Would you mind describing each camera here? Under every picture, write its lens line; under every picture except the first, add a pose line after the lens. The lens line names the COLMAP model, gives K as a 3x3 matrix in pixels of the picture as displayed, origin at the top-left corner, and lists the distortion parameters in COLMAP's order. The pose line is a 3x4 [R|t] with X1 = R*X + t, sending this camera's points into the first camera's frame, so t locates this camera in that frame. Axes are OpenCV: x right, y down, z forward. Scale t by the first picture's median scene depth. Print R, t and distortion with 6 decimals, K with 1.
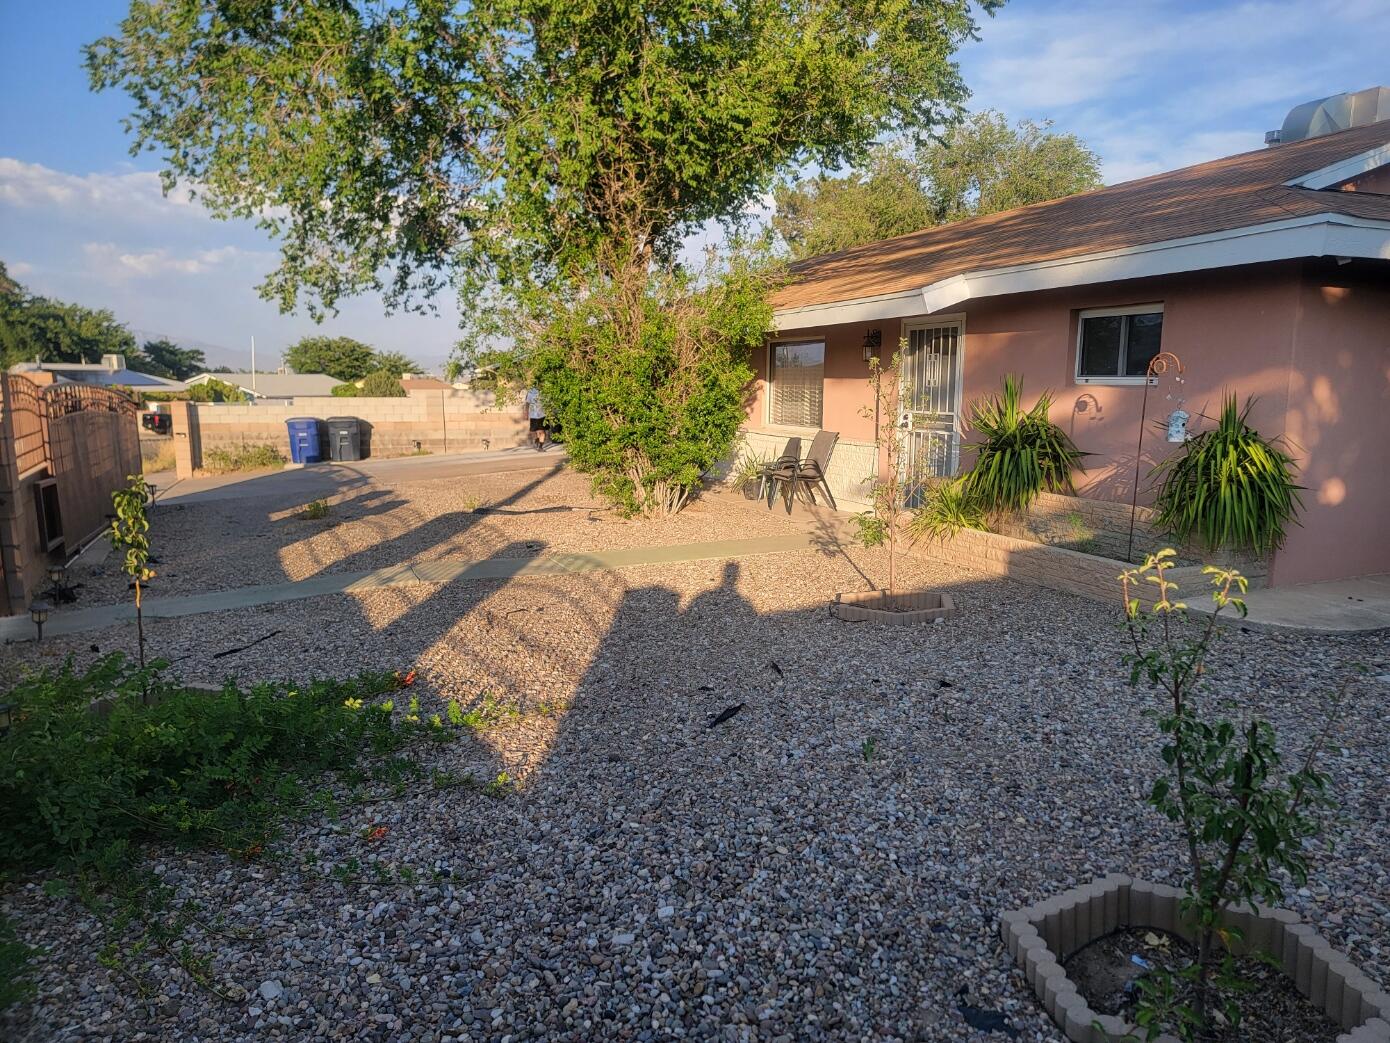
lens RADIAL K [[964.8, 0, 695.0], [0, 964.8, 521.5], [0, 0, 1]] dist [0.044044, 0.005531]
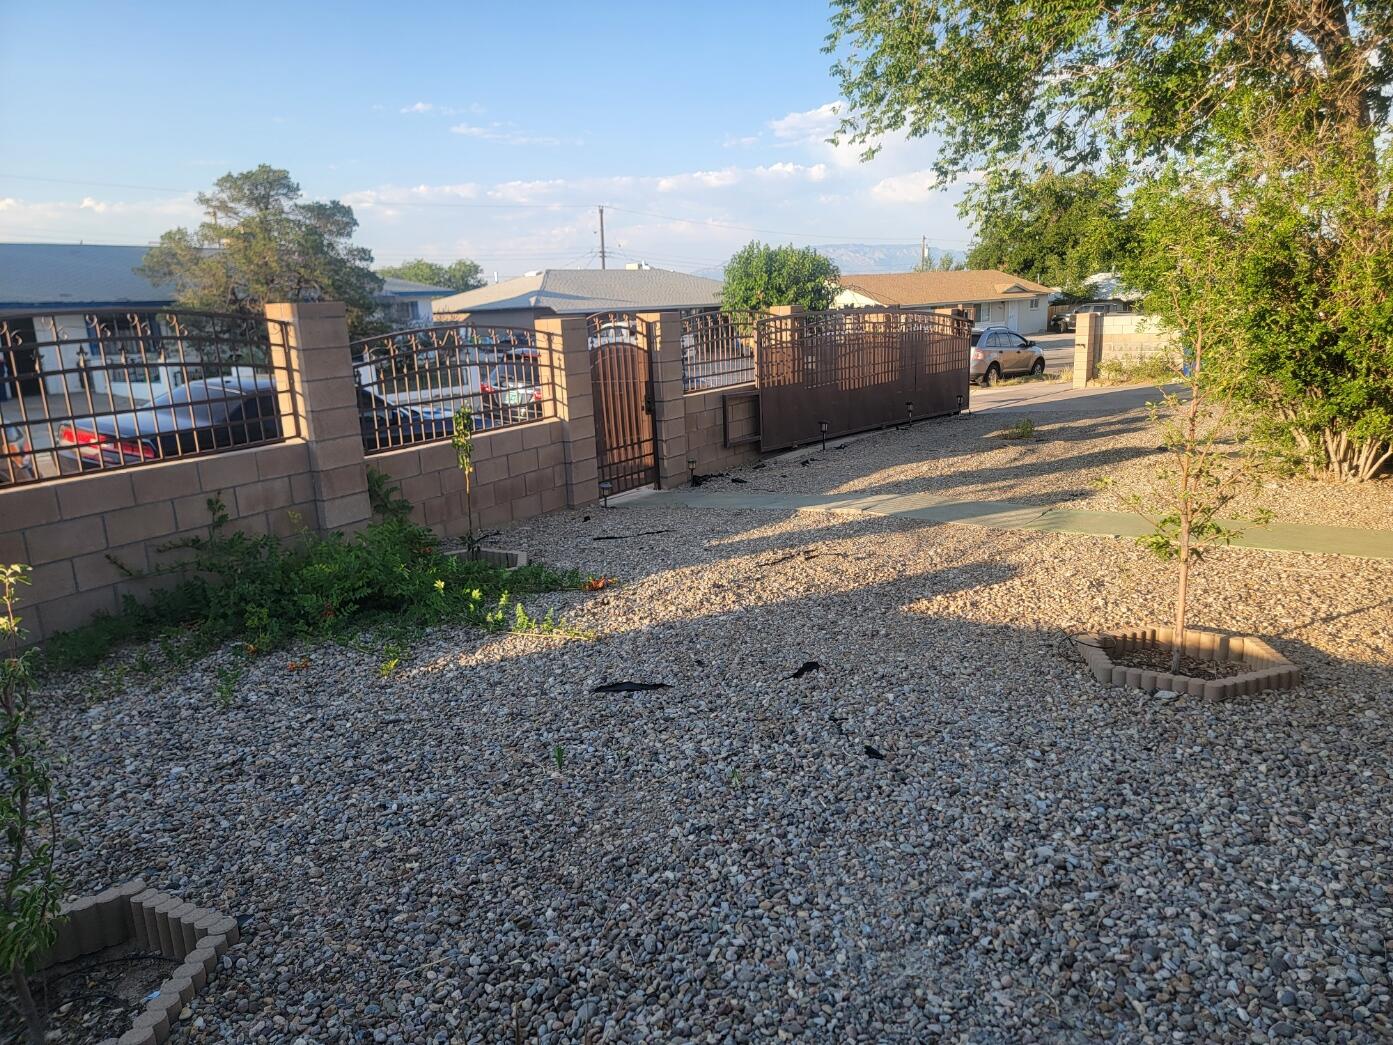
lens RADIAL K [[1013.2, 0, 727.1], [0, 1013.2, 524.2], [0, 0, 1]] dist [0.003165, 0.001188]
pose [[0.529868, 0.164795, -0.831915, 0.503039], [-0.086388, 0.986325, 0.140359, -0.057029], [0.843669, -0.002504, 0.536858, 0.326771]]
